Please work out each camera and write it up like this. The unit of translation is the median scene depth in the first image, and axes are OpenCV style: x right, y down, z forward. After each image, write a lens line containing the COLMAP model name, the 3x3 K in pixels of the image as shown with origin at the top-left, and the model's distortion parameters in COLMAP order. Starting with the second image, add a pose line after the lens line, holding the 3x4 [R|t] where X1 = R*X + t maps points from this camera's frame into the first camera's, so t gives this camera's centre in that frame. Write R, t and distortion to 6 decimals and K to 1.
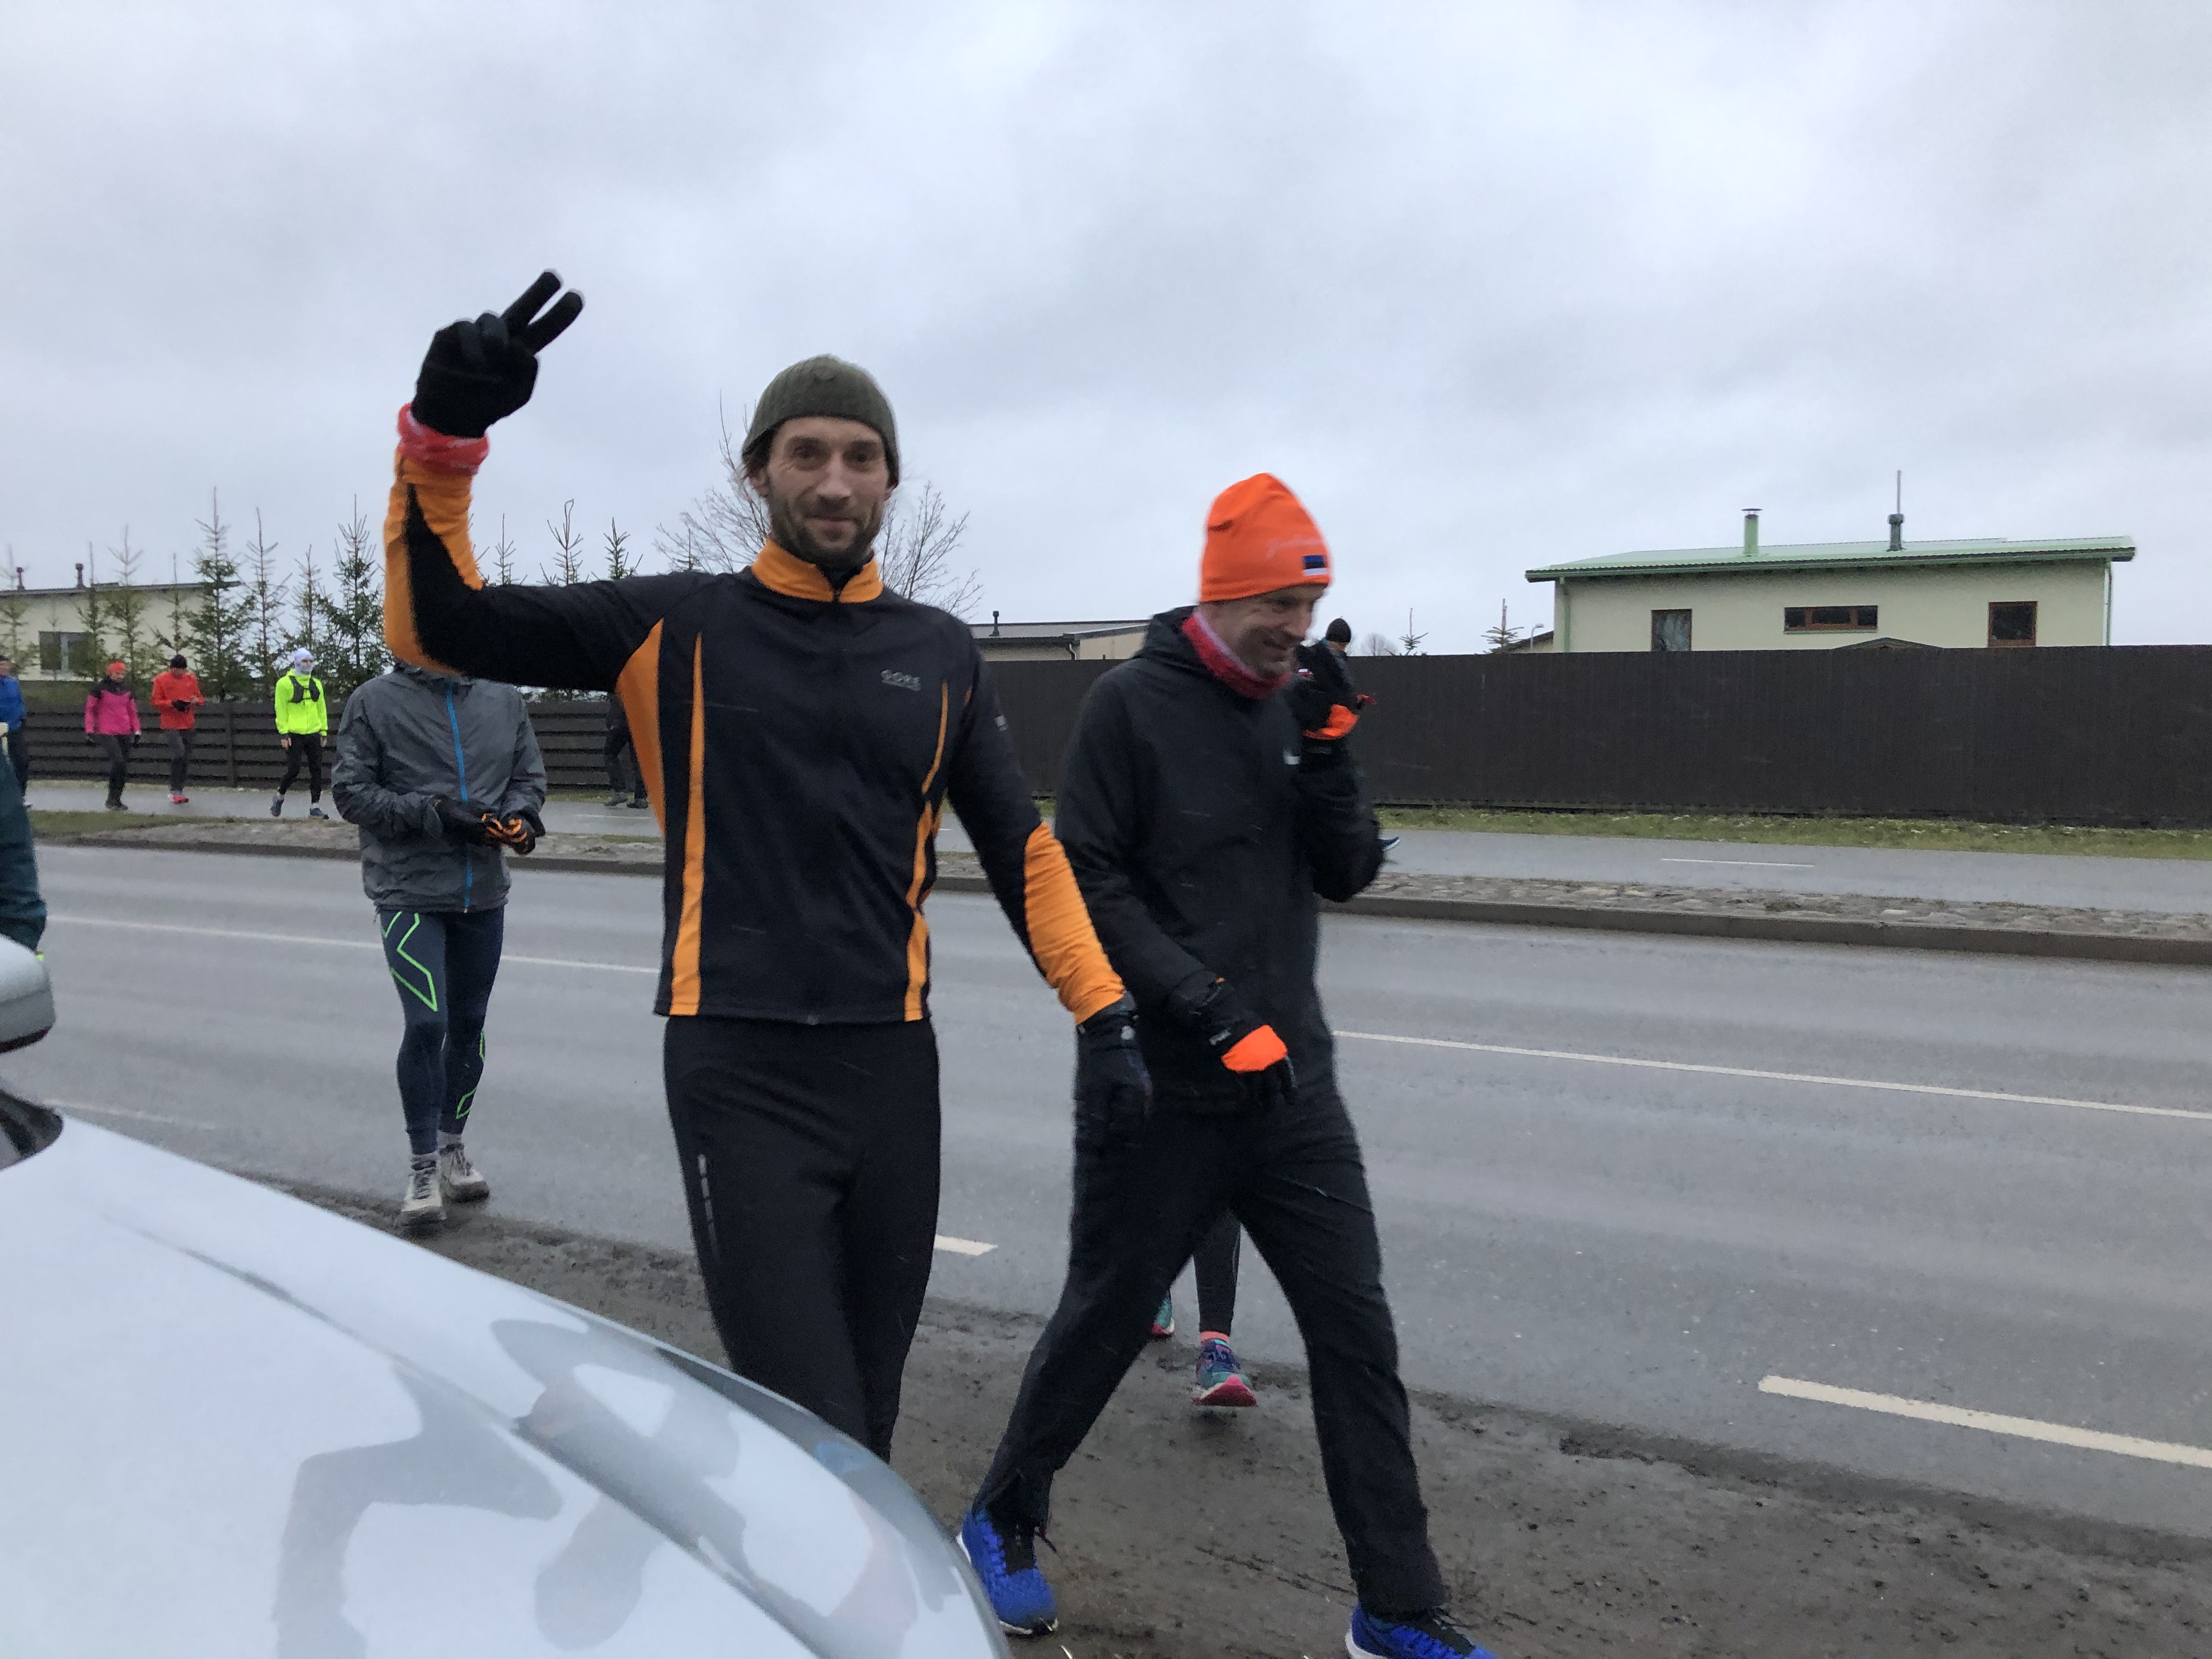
lens RADIAL K [[1805.3, 0, 1102.4], [0, 1805.3, 828.2], [0, 0, 1]] dist [0.010852, 0.017466]
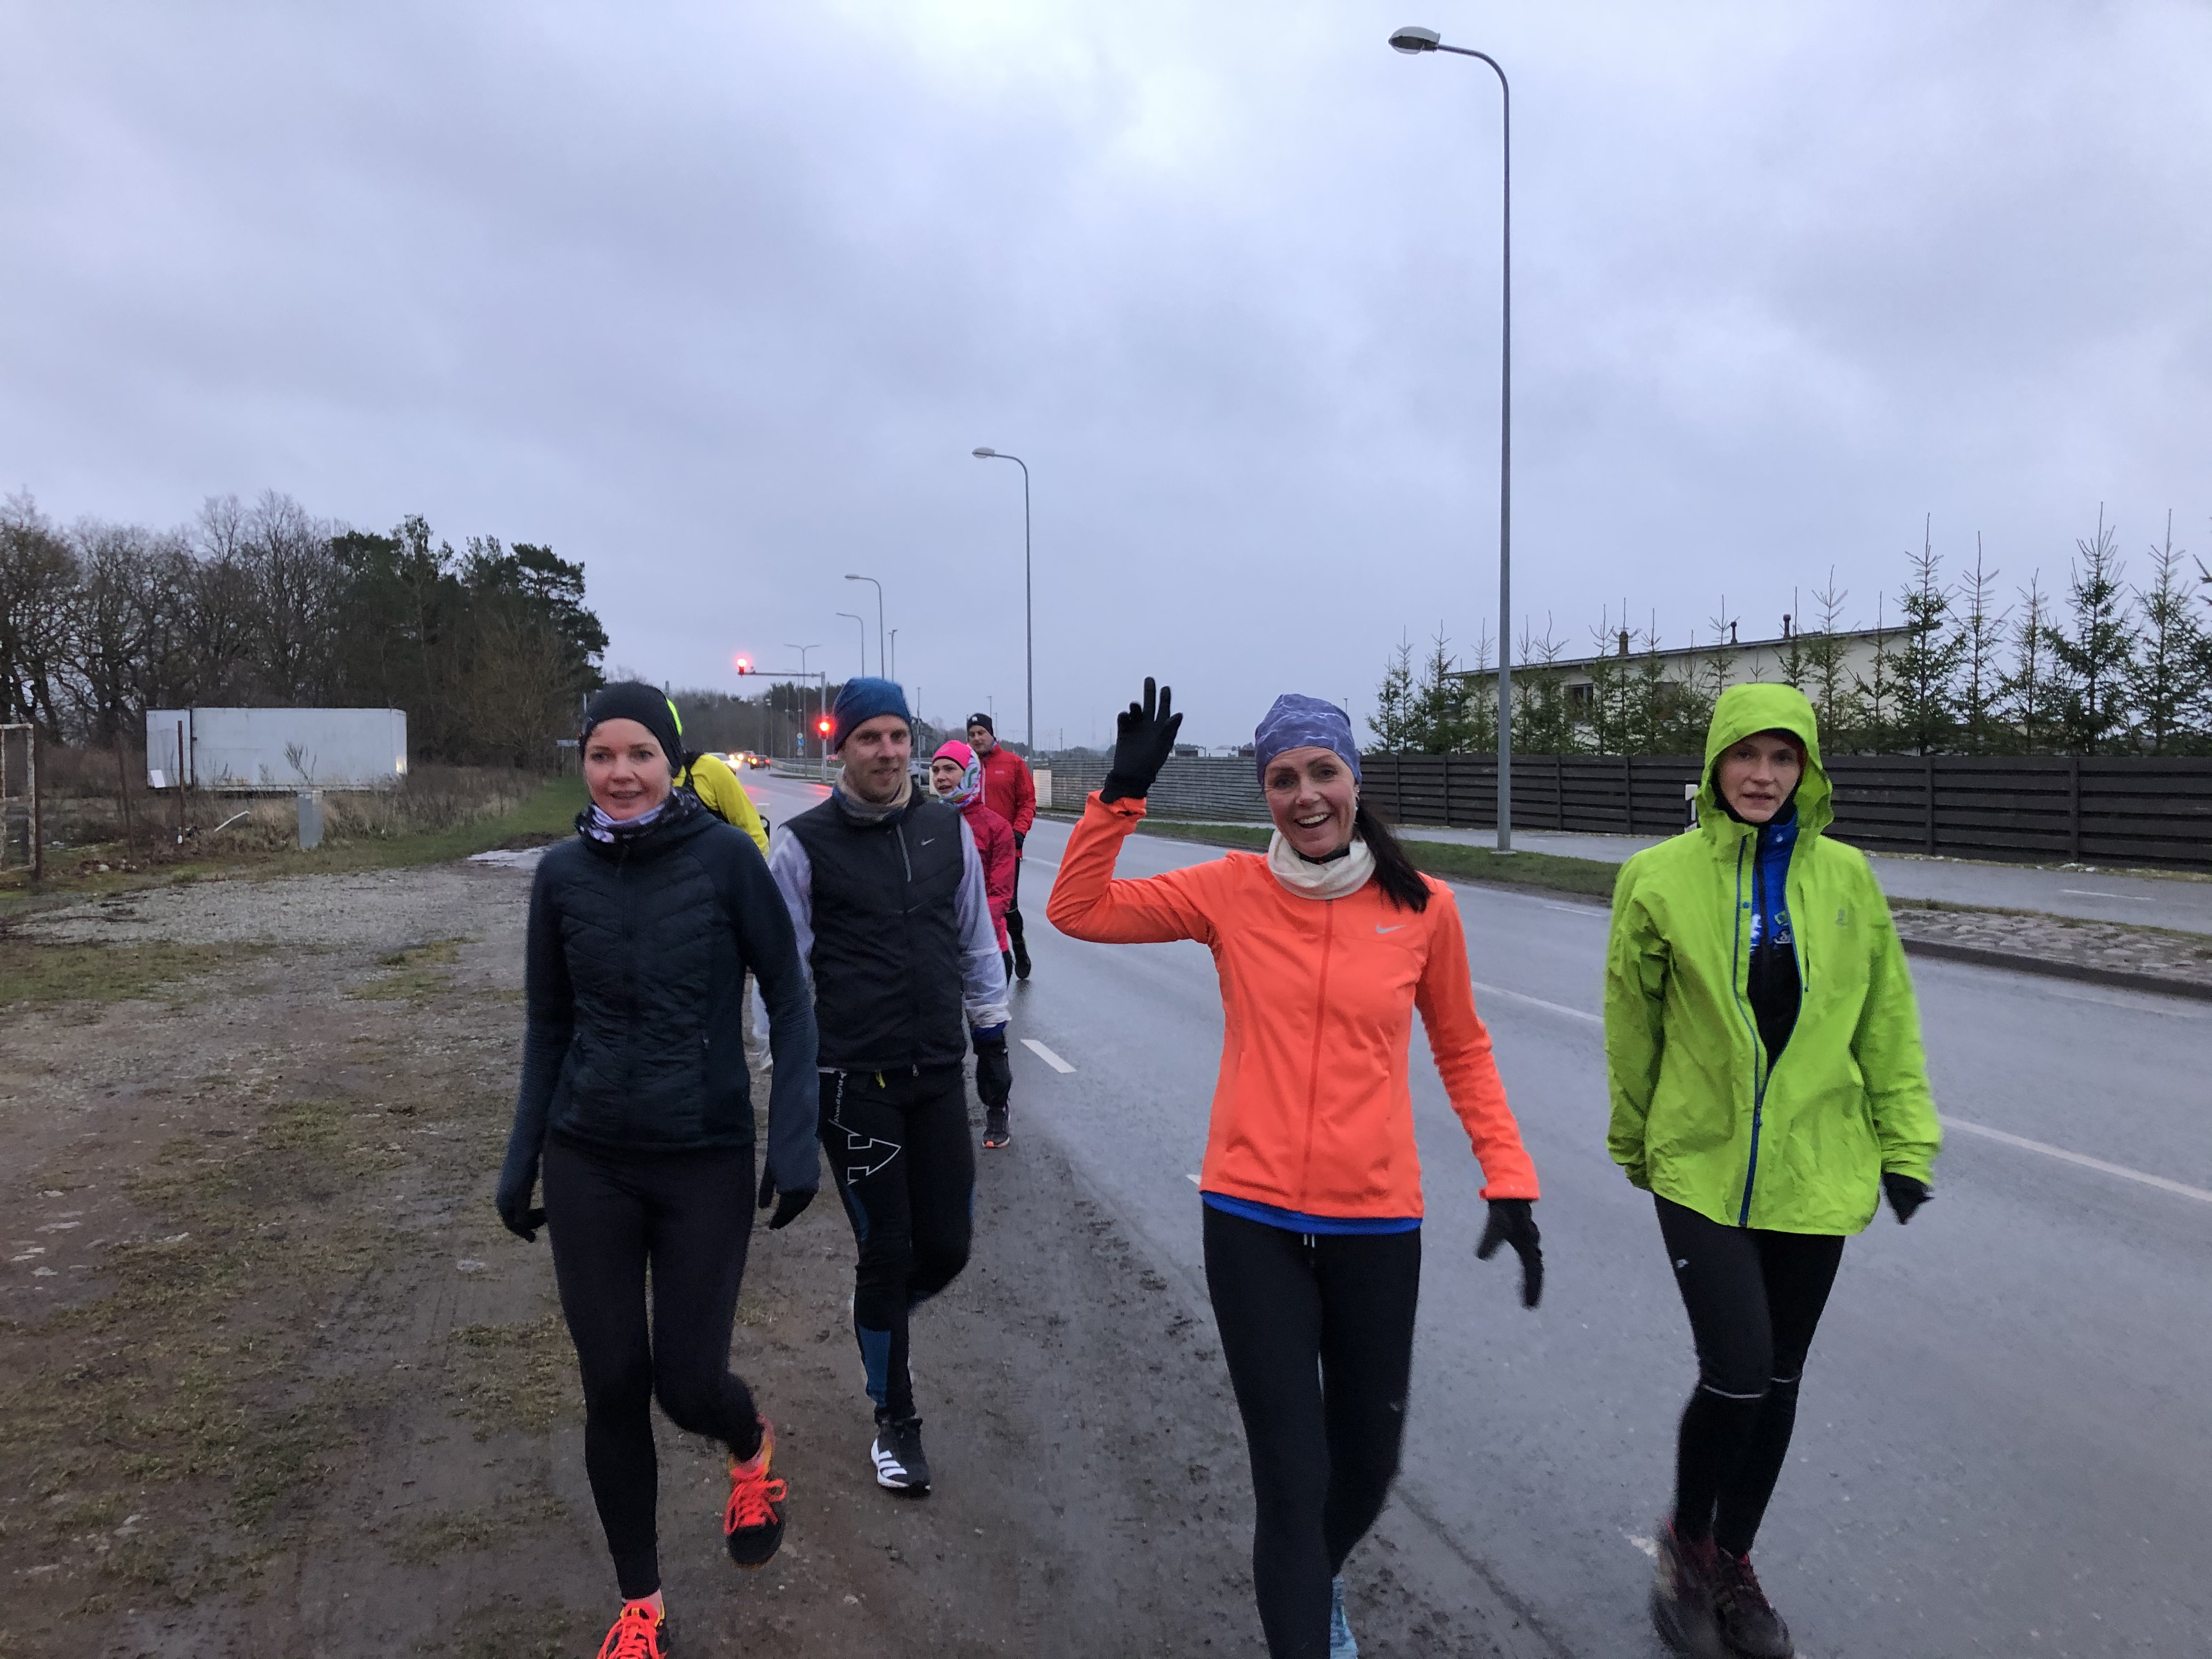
lens RADIAL K [[1808.4, 0, 1096.0], [0, 1808.4, 840.8], [0, 0, 1]] dist [0.012876, 0.014396]
pose [[0.641682, 0.034319, -0.766203, -0.066110], [-0.047723, 0.998849, 0.004773, -0.013094], [0.765485, 0.033503, 0.642581, 0.125035]]
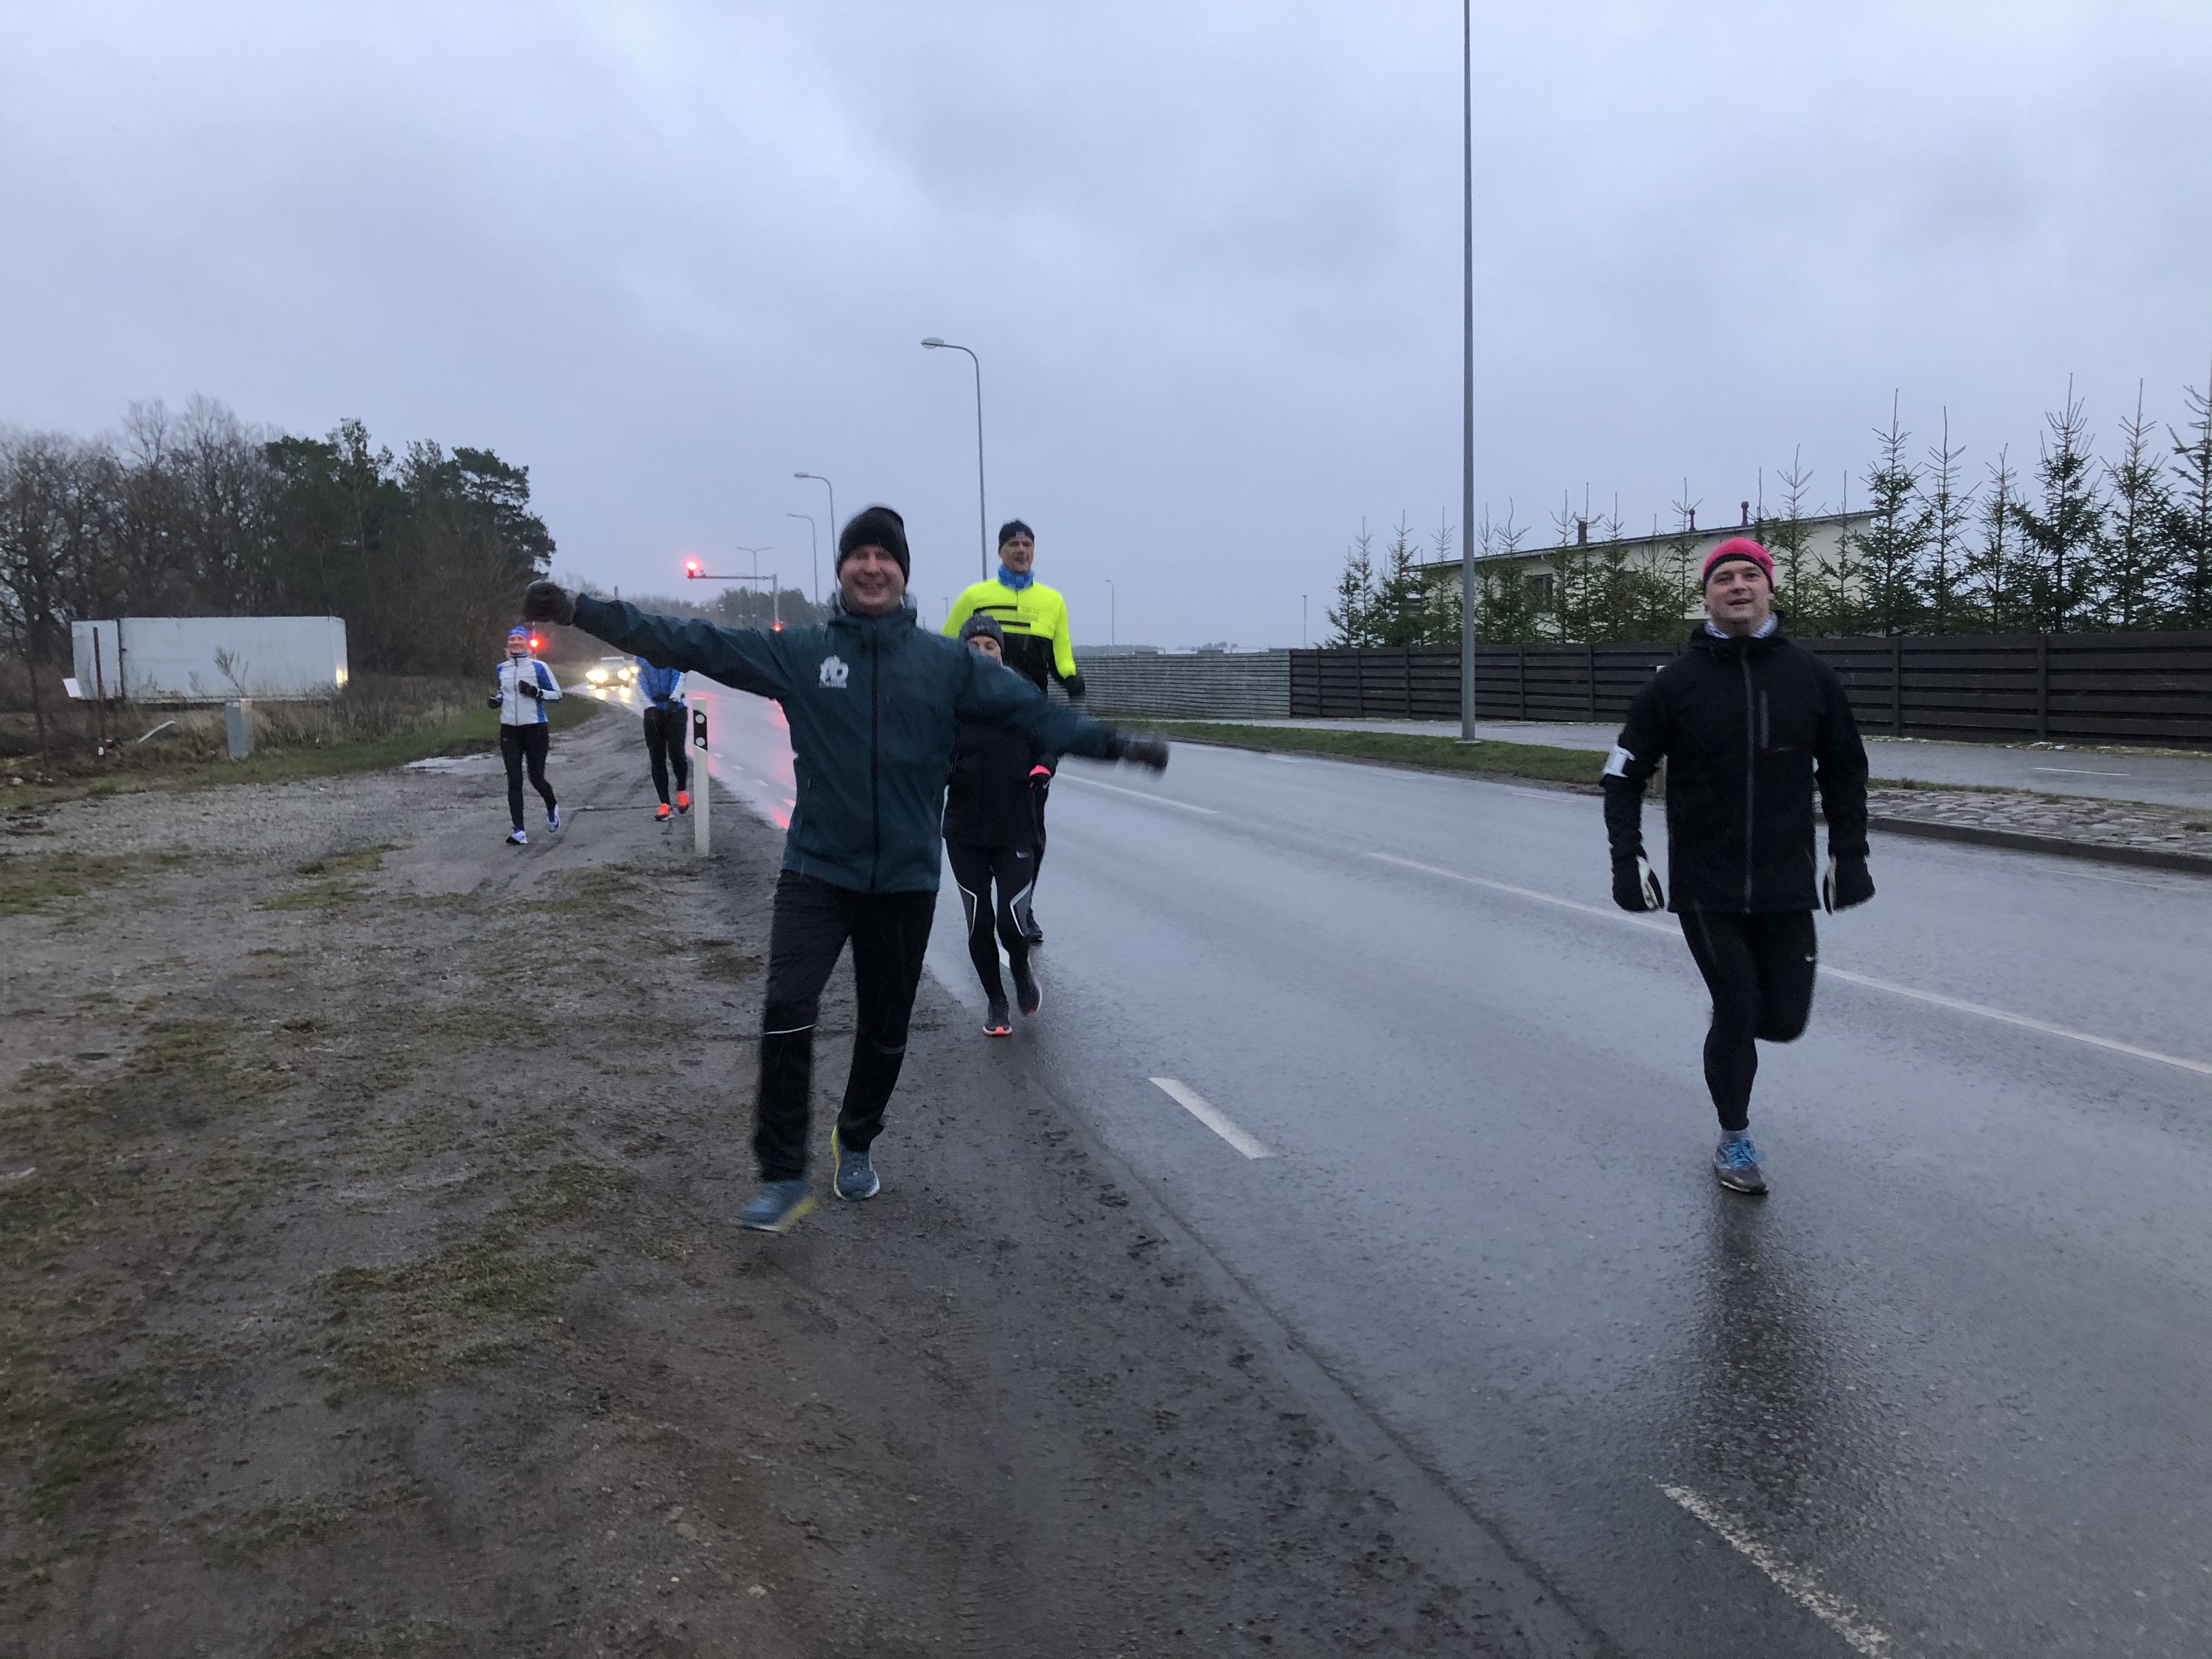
lens RADIAL K [[1803.1, 0, 1107.7], [0, 1803.1, 834.4], [0, 0, 1]] dist [0.015867, 0.005626]
pose [[0.663758, 0.061372, -0.745426, -0.080814], [-0.031482, 0.998037, 0.054137, -0.010013], [0.747285, -0.012466, 0.664387, 0.139259]]
